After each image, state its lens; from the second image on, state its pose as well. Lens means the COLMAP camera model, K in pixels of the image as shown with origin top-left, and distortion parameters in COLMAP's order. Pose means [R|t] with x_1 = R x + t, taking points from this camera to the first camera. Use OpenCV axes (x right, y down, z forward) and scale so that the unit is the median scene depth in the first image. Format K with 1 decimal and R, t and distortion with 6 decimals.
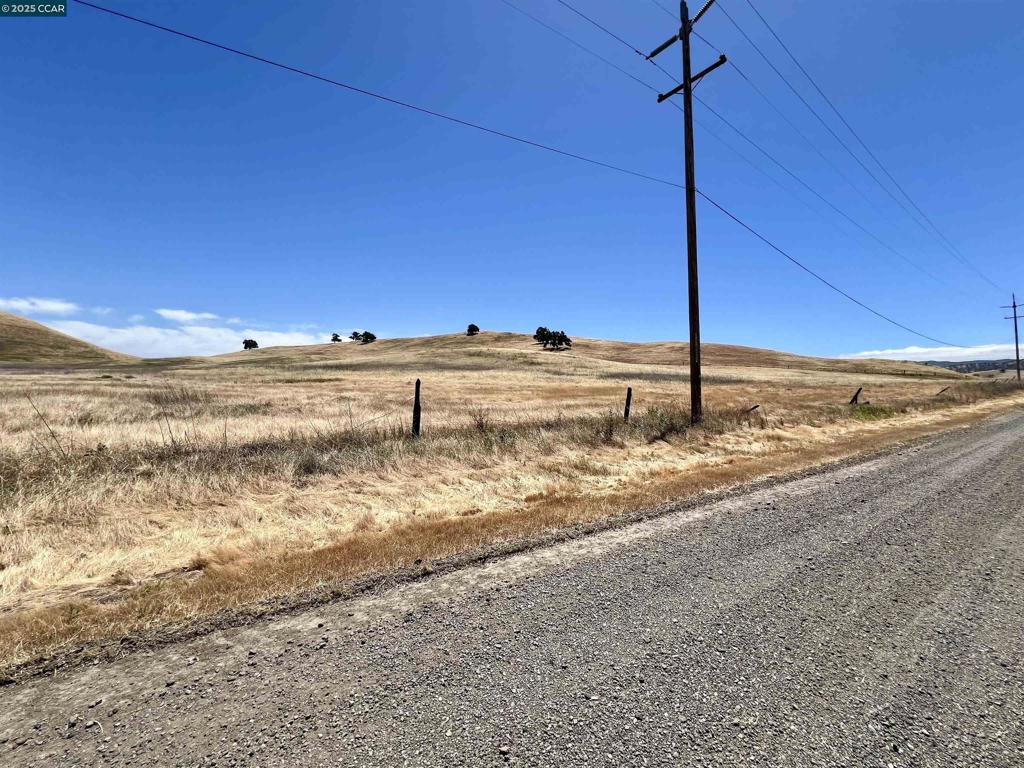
lens RADIAL K [[411.4, 0, 511.6], [0, 411.4, 384.2], [0, 0, 1]] dist [-0.000092, 0.000359]
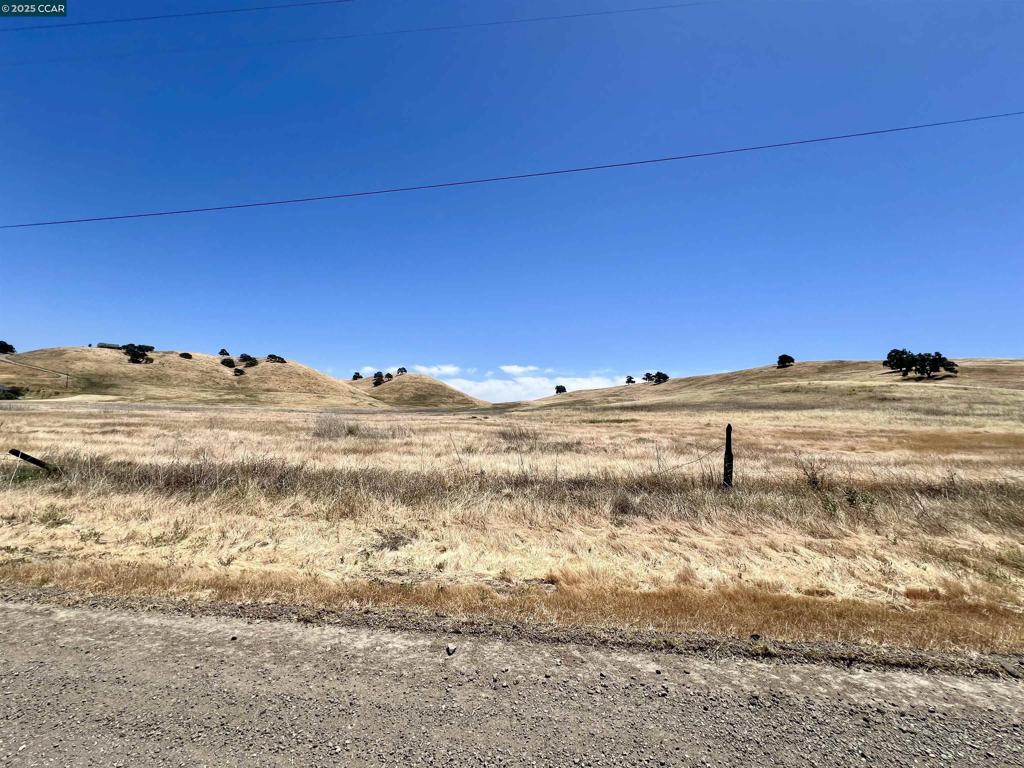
lens RADIAL K [[411.4, 0, 511.4], [0, 411.4, 385.9], [0, 0, 1]] dist [-0.000092, 0.000359]
pose [[0.775026, -0.048314, -0.630080, -0.005032], [-0.010549, 0.995945, -0.089344, -0.002610], [0.631841, 0.075891, 0.771373, -0.006717]]
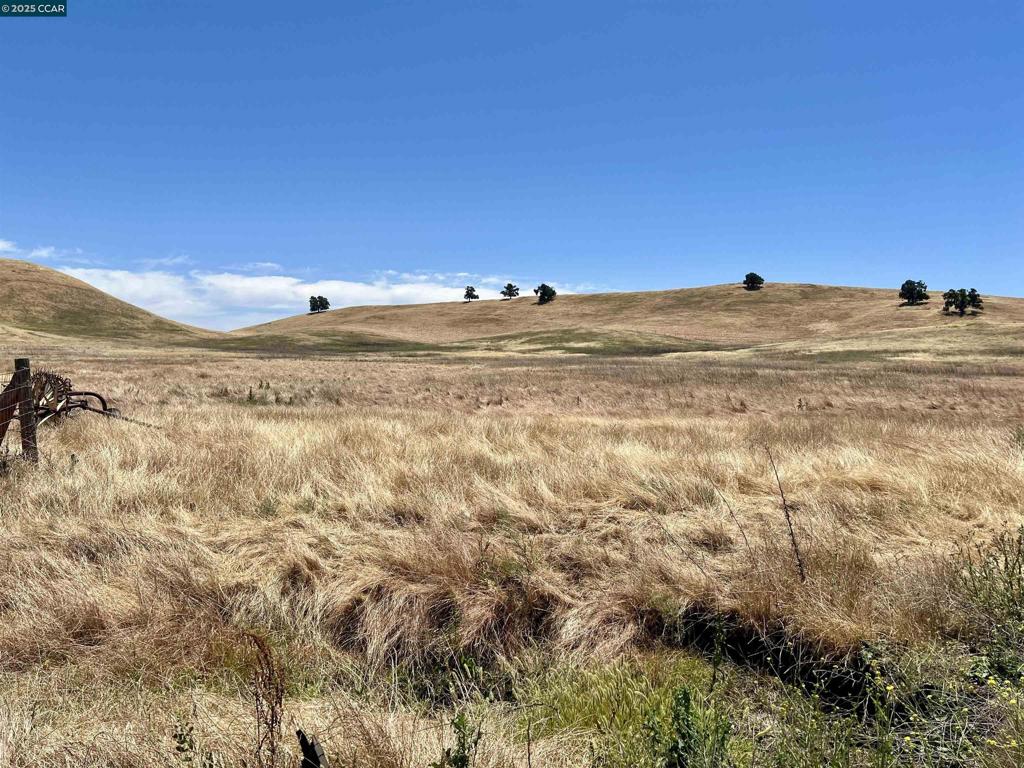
lens RADIAL K [[769.5, 0, 505.1], [0, 769.5, 383.7], [0, 0, 1]] dist [0.060859, -0.069651]
pose [[0.999684, -0.017533, -0.017994, -5.201530], [0.018081, 0.999363, 0.030755, -0.082616], [0.017444, -0.031071, 0.999365, -3.330449]]
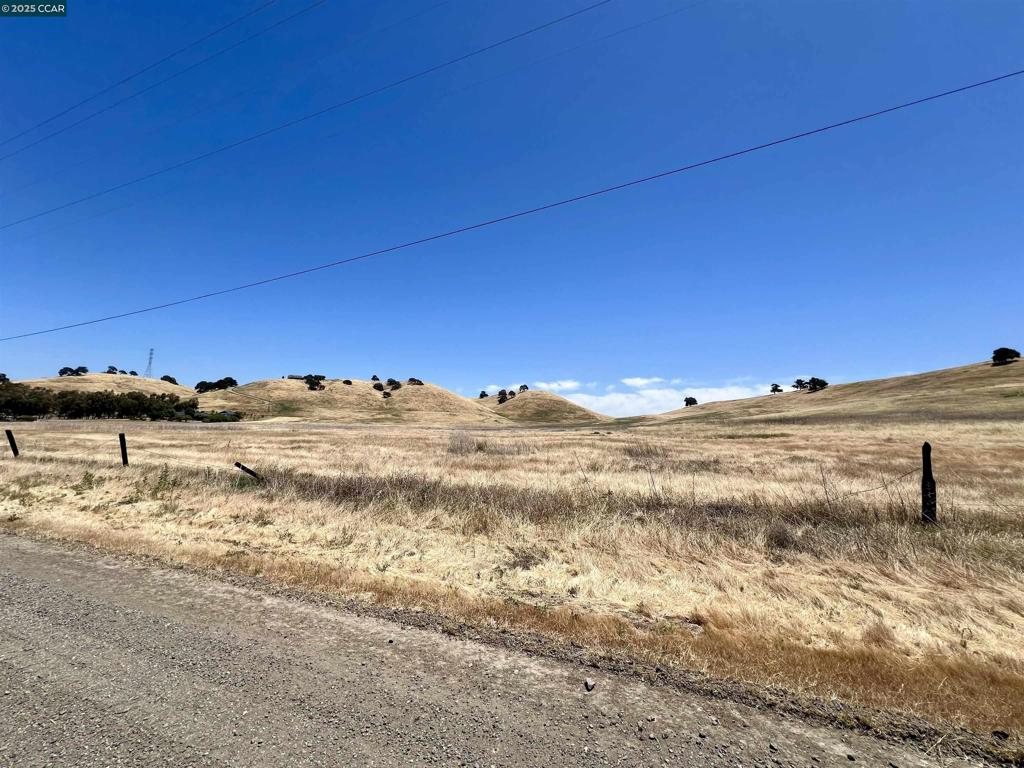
lens RADIAL K [[411.4, 0, 511.5], [0, 411.4, 386.0], [0, 0, 1]] dist [-0.000092, 0.000359]
pose [[0.559865, -0.098829, -0.822669, -0.006905], [-0.006379, 0.992318, -0.123551, -0.004293], [0.828559, 0.074420, 0.554934, -0.007171]]
